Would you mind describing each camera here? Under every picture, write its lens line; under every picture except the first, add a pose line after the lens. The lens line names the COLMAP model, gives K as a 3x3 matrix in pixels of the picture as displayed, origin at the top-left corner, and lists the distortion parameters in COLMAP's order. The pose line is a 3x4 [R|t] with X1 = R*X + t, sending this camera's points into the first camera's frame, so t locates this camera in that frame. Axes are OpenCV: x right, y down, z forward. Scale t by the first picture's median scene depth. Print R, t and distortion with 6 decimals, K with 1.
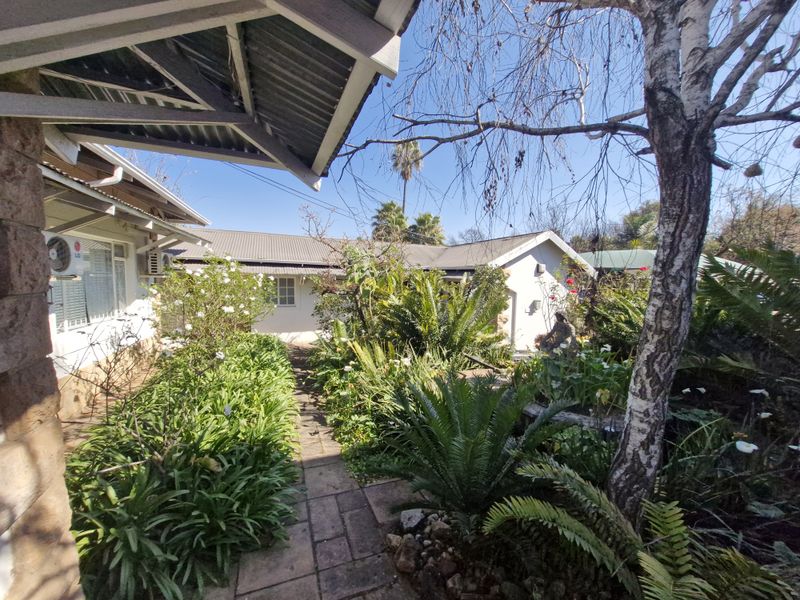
lens RADIAL K [[317.7, 0, 398.9], [0, 317.7, 285.4], [0, 0, 1]] dist [-0.000950, -0.000830]
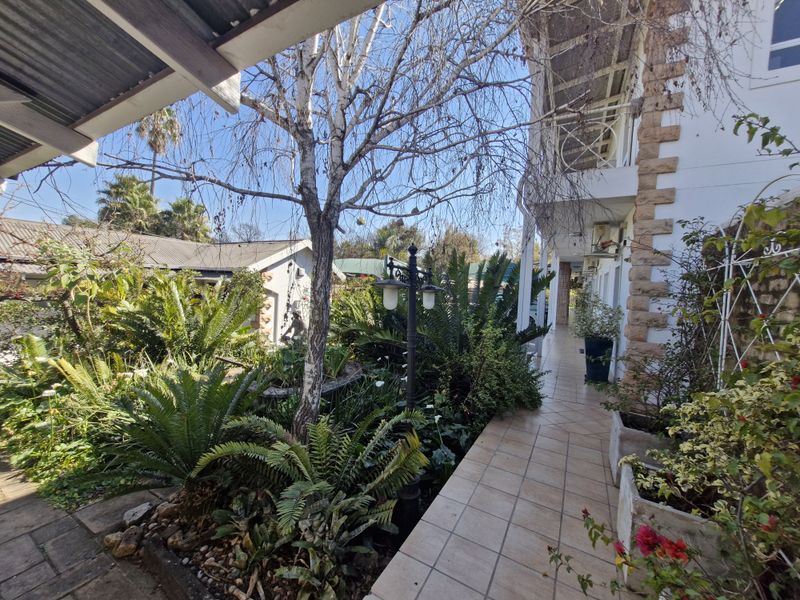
lens RADIAL K [[317.7, 0, 398.9], [0, 317.7, 285.4], [0, 0, 1]] dist [-0.000950, -0.000830]
pose [[0.781106, 0.000825, 0.624398, 0.029302], [-0.002310, 0.999996, 0.001569, -0.015998], [-0.624394, -0.002668, 0.781105, -0.175290]]
